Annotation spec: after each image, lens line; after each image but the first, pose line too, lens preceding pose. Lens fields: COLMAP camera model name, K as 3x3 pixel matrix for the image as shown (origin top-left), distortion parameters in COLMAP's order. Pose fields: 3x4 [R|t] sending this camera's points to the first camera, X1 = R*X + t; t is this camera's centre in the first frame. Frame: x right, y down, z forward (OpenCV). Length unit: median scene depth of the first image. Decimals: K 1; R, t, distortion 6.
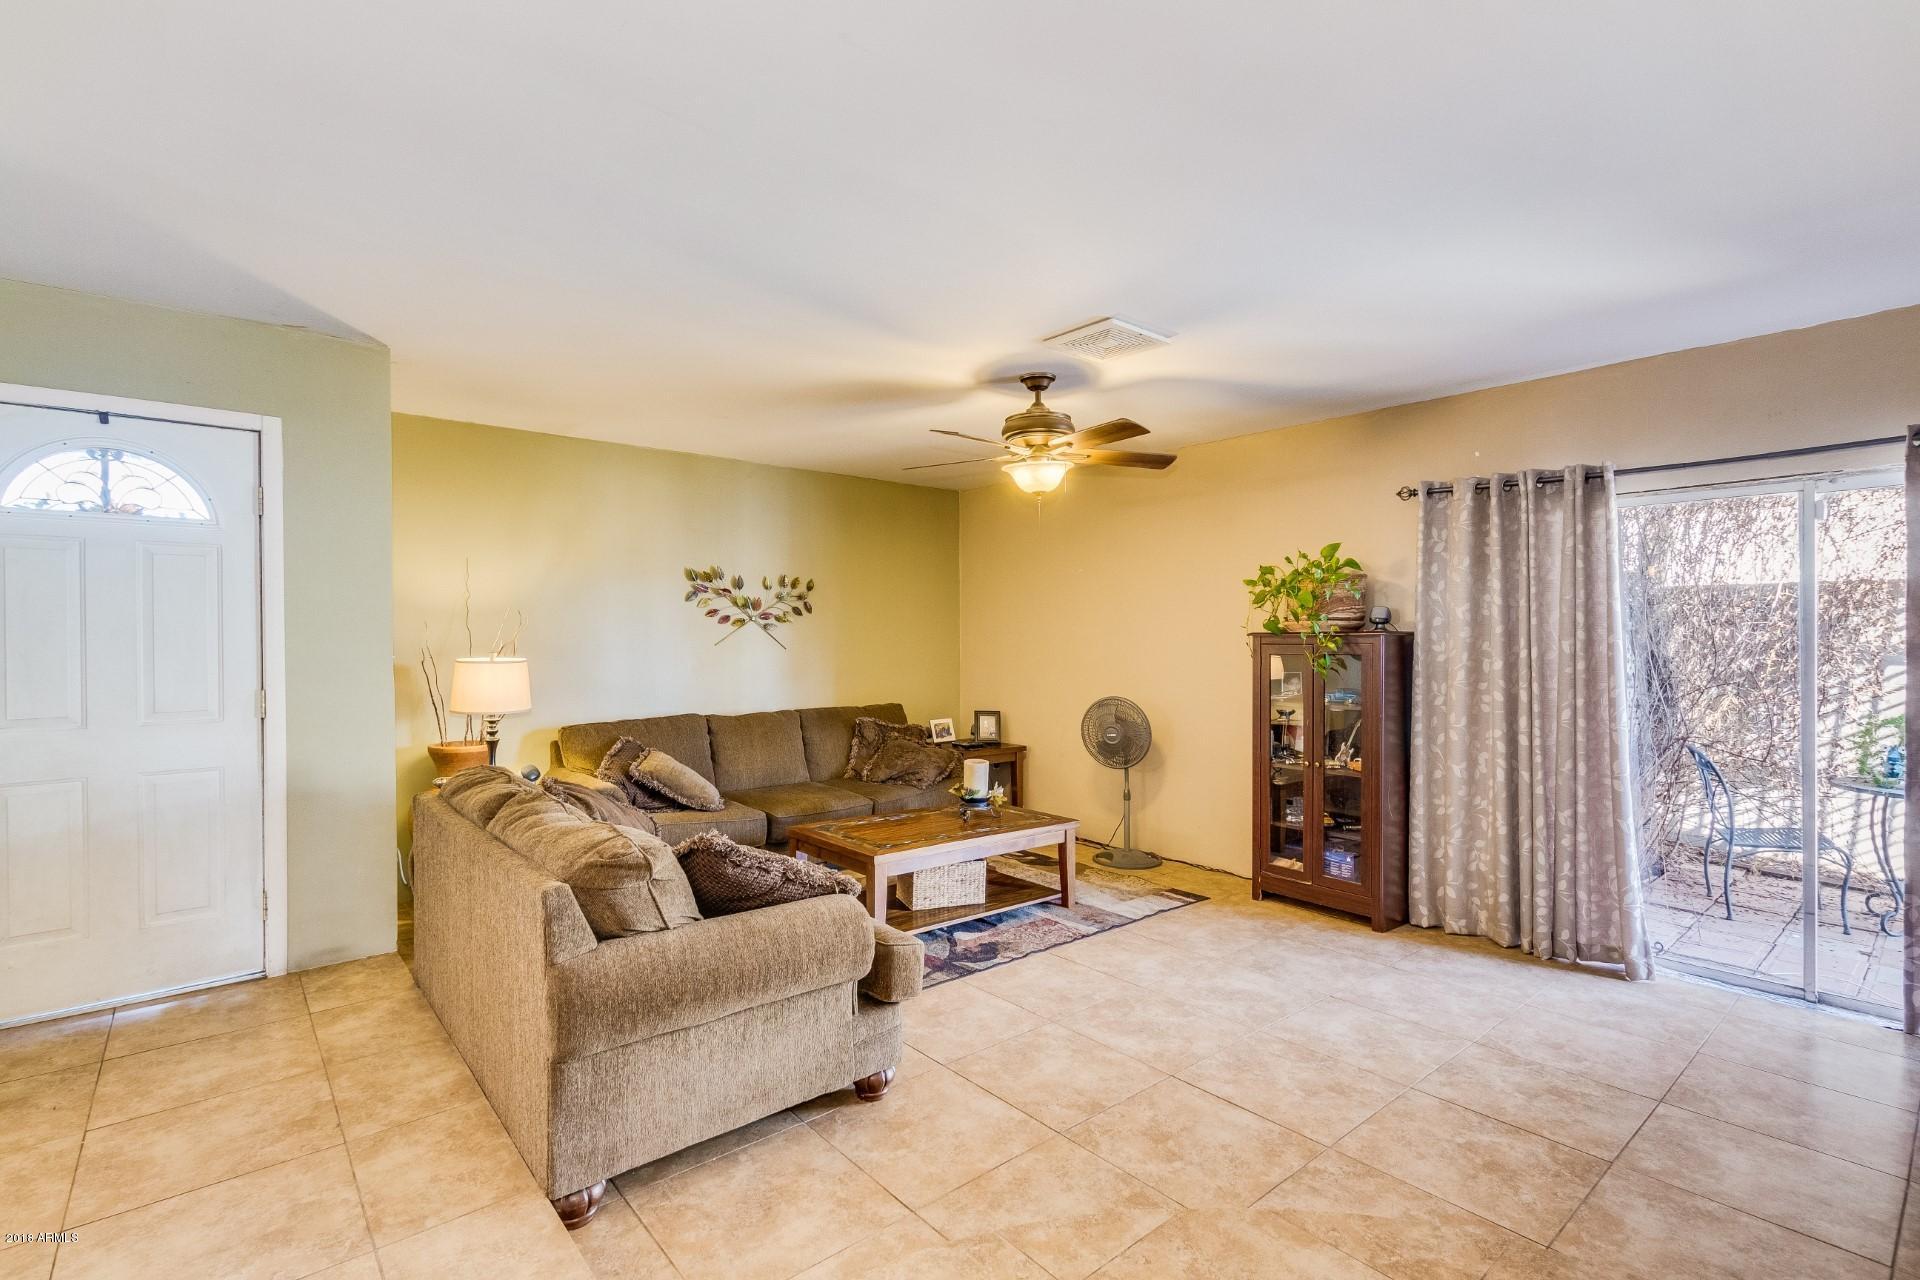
lens RADIAL K [[881.9, 0, 950.7], [0, 881.9, 641.3], [0, 0, 1]] dist [-0.000744, -0.000893]
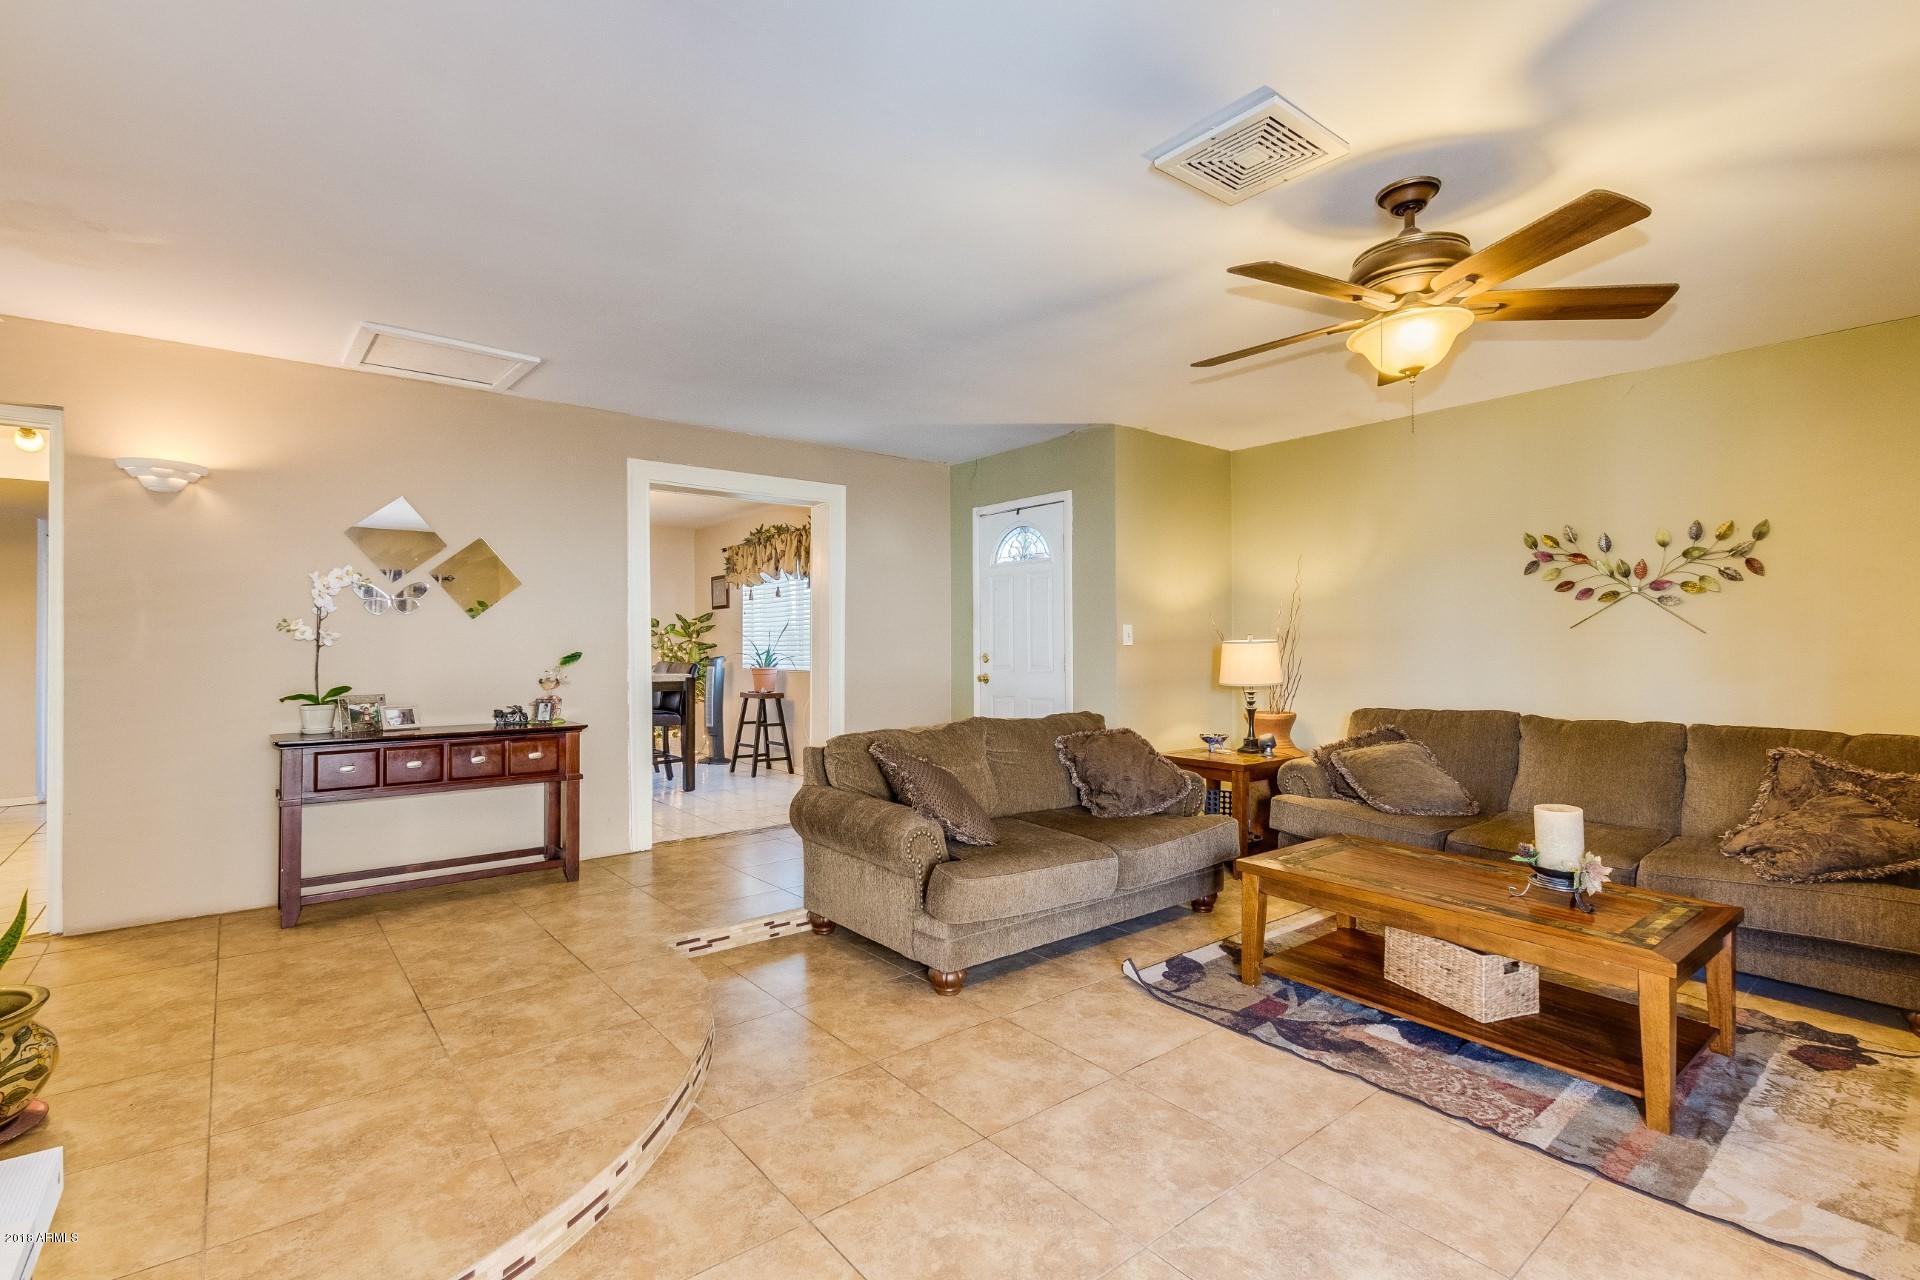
lens RADIAL K [[881.9, 0, 954.7], [0, 881.9, 639.3], [0, 0, 1]] dist [-0.000744, -0.000893]
pose [[-0.023637, -0.003730, -0.999714, 0.674917], [-0.002221, 0.999991, -0.003678, 0.023899], [0.999718, 0.002133, -0.023645, 0.629140]]
